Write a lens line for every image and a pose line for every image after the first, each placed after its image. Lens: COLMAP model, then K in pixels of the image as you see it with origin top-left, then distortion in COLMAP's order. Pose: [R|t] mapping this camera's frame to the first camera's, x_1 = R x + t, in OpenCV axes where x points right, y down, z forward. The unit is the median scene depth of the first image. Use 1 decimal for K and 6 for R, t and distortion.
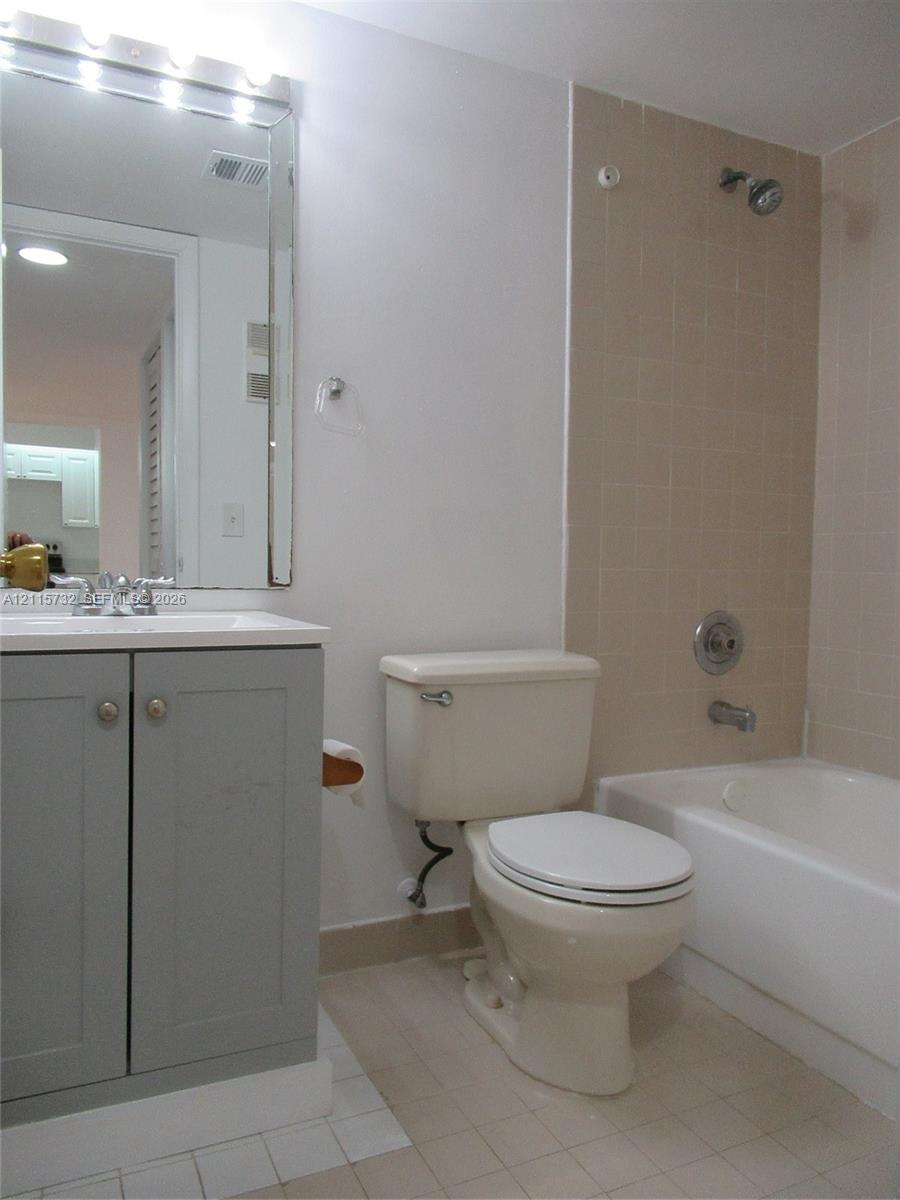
lens RADIAL K [[896.6, 0, 452.4], [0, 896.6, 600.7], [0, 0, 1]] dist [0.009232, 0.019966]
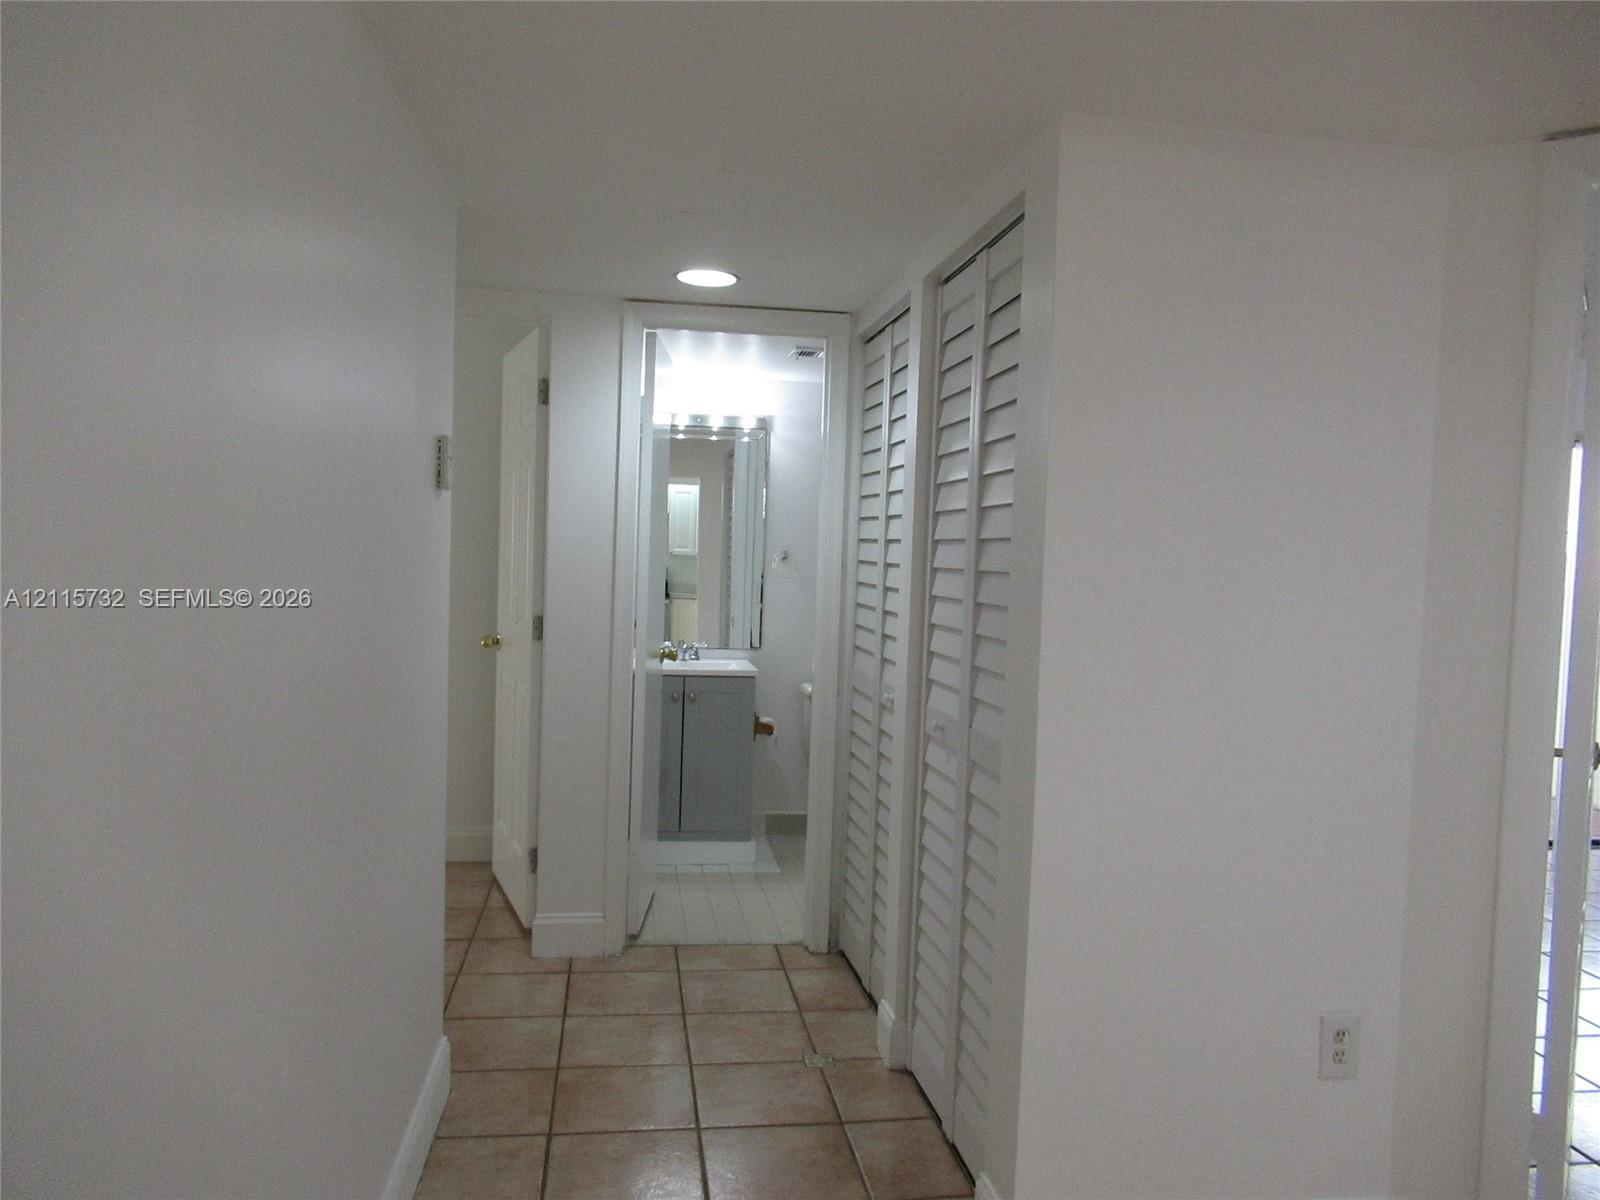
lens RADIAL K [[1195.5, 0, 802.7], [0, 1195.5, 599.6], [0, 0, 1]] dist [0.009232, 0.019966]
pose [[0.955949, 0.026601, -0.292324, 0.819997], [-0.029269, 0.999560, -0.004757, -0.133969], [0.292069, 0.013104, 0.956308, -1.869459]]
